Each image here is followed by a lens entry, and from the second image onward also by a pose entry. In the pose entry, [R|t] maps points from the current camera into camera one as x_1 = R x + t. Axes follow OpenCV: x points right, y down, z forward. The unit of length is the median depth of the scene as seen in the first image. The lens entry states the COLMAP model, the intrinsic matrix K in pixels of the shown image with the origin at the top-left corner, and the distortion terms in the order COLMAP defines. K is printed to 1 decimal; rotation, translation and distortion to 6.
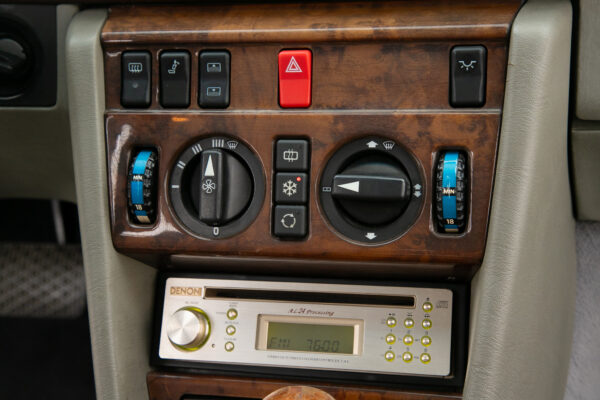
lens RADIAL K [[1041.0, 0, 300.0], [0, 1041.0, 200.0], [0, 0, 1]] dist [0.160885, 0.005107]
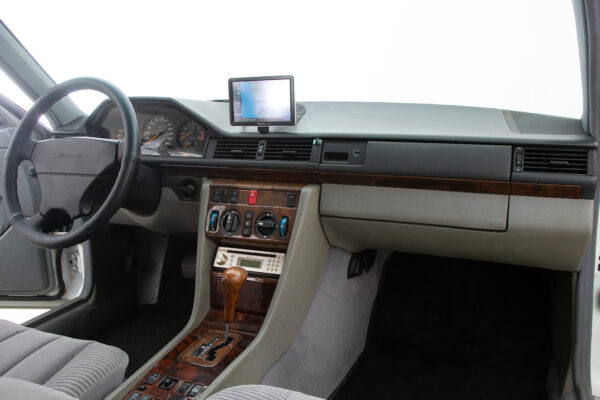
lens RADIAL K [[503.4, 0, 289.9], [0, 503.4, 198.0], [0, 0, 1]] dist [-0.056778, -0.001266]
pose [[0.985331, 0.089137, -0.145523, 0.419156], [-0.115934, 0.975393, -0.187533, 0.233678], [0.125226, 0.201653, 0.971419, -0.879148]]
